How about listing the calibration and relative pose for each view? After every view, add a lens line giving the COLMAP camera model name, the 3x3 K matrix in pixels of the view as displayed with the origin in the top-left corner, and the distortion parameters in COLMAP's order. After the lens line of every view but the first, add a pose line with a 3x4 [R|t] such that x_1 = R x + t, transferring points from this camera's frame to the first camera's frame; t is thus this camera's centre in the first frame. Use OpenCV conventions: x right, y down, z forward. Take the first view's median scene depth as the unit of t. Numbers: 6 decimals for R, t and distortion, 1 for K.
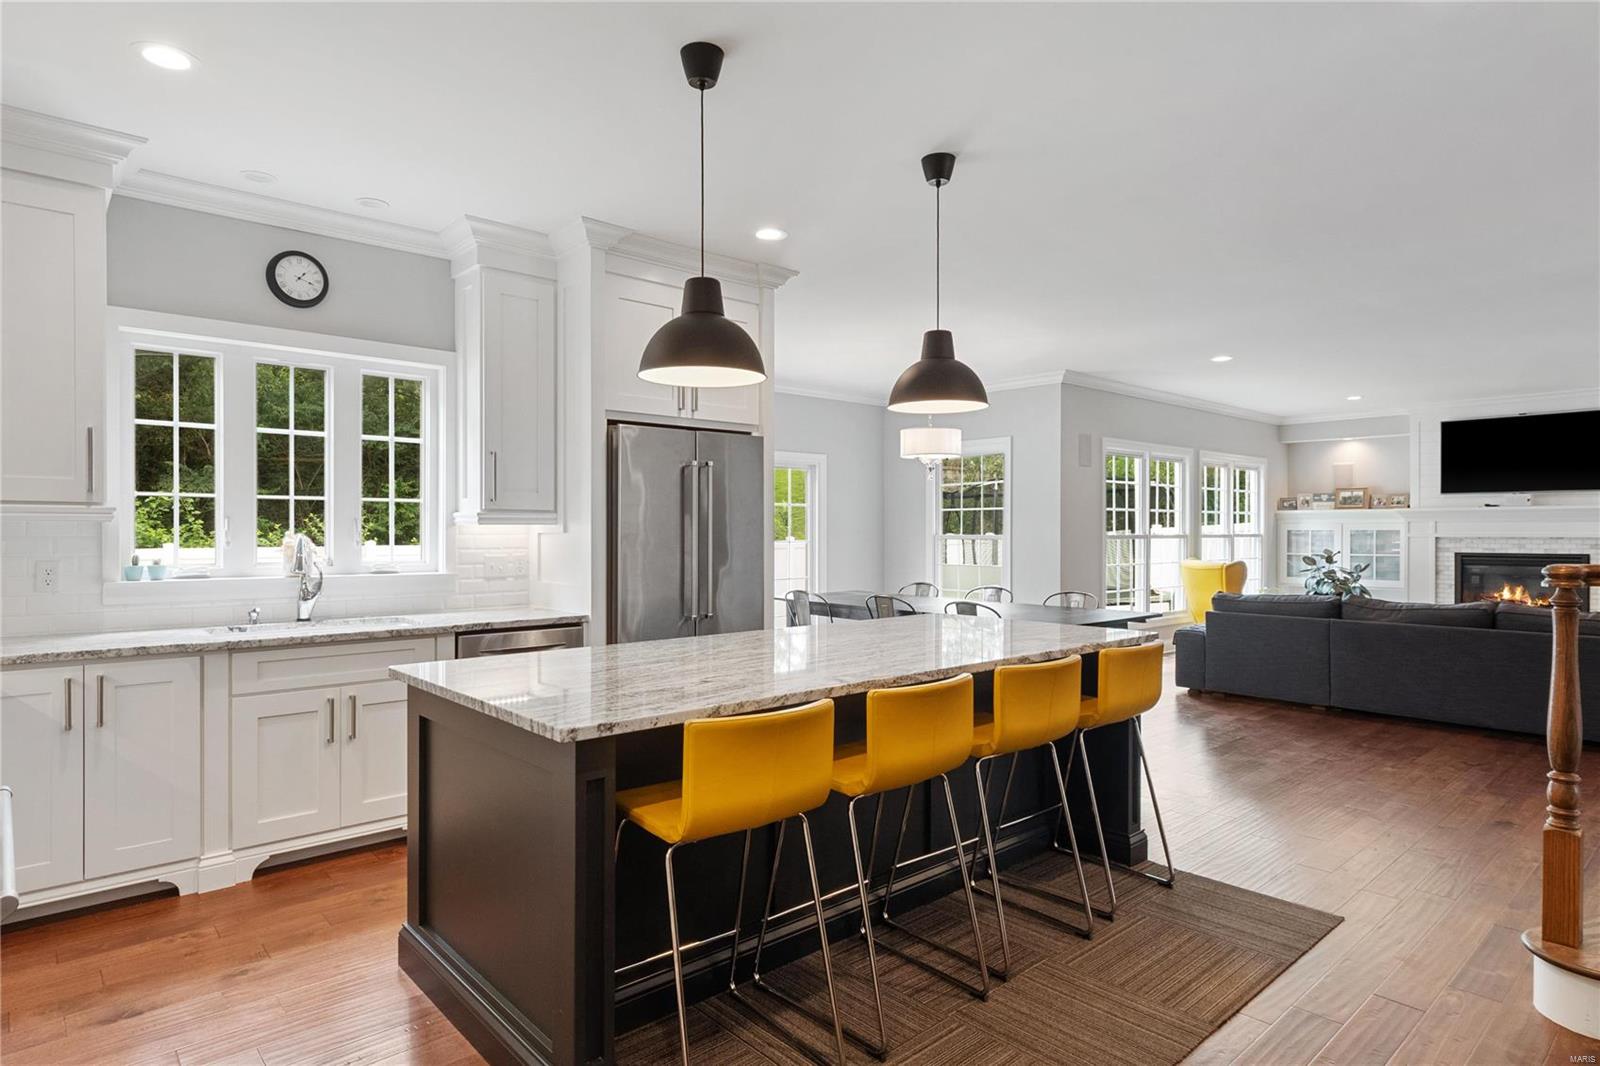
lens RADIAL K [[903.2, 0, 763.8], [0, 903.2, 538.0], [0, 0, 1]] dist [-0.016485, 0.000169]
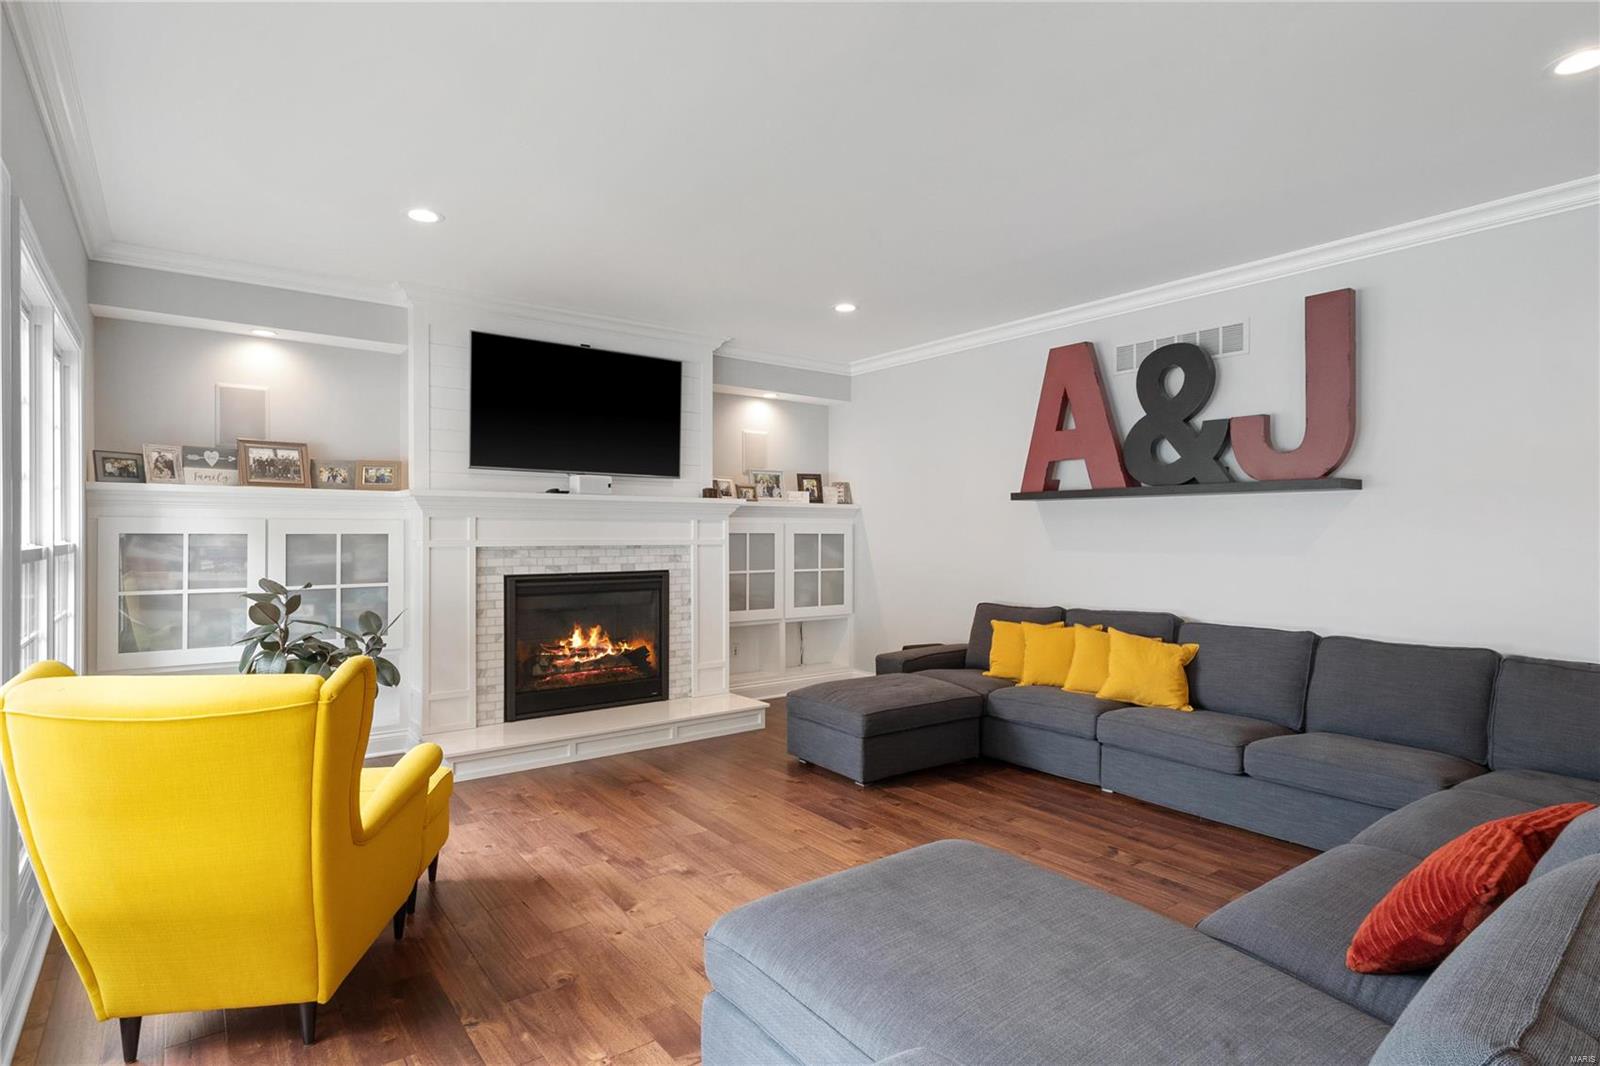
lens RADIAL K [[825.7, 0, 799.6], [0, 825.7, 537.9], [0, 0, 1]] dist [-0.005649, 0.000831]
pose [[0.056986, -0.008997, 0.998334, 0.259292], [0.000814, 0.999959, 0.008966, -0.010291], [-0.998375, 0.000302, 0.056991, 0.738831]]
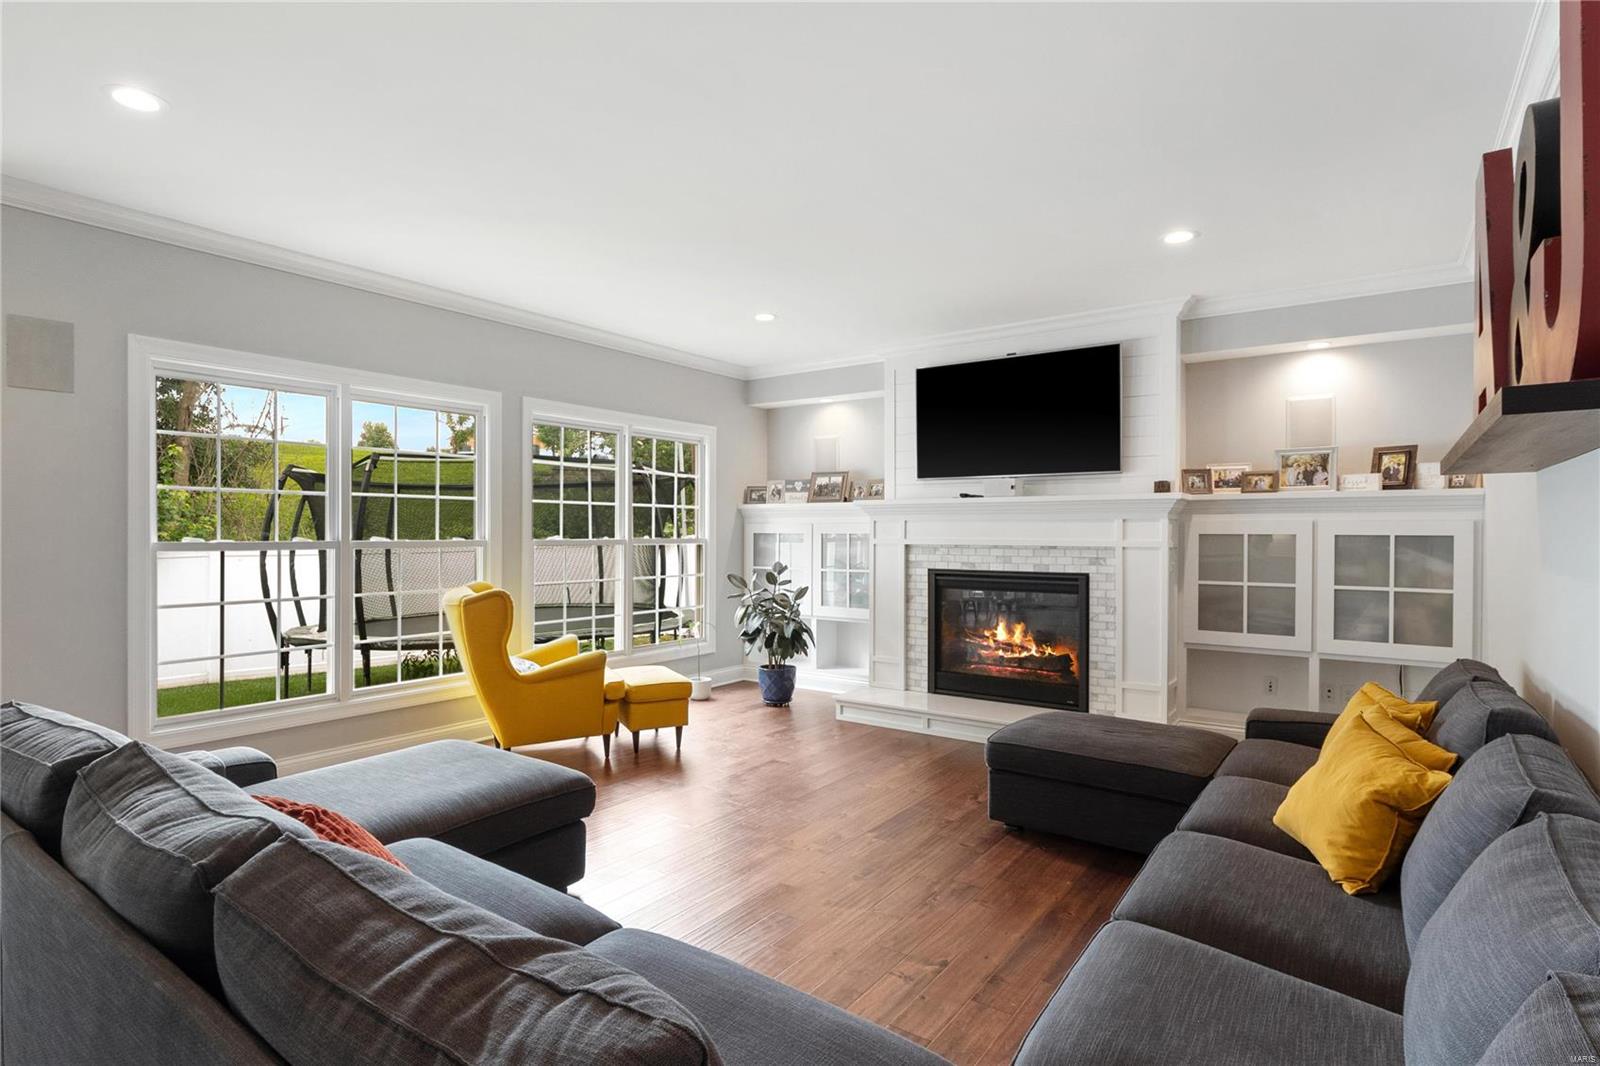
lens RADIAL K [[825.7, 0, 750.5], [0, 825.7, 527.6], [0, 0, 1]] dist [-0.005649, 0.000831]
pose [[0.979354, 0.003324, 0.202127, 0.489862], [-0.001509, 0.999957, -0.009133, -0.007471], [-0.202148, 0.008640, 0.979317, 0.409624]]
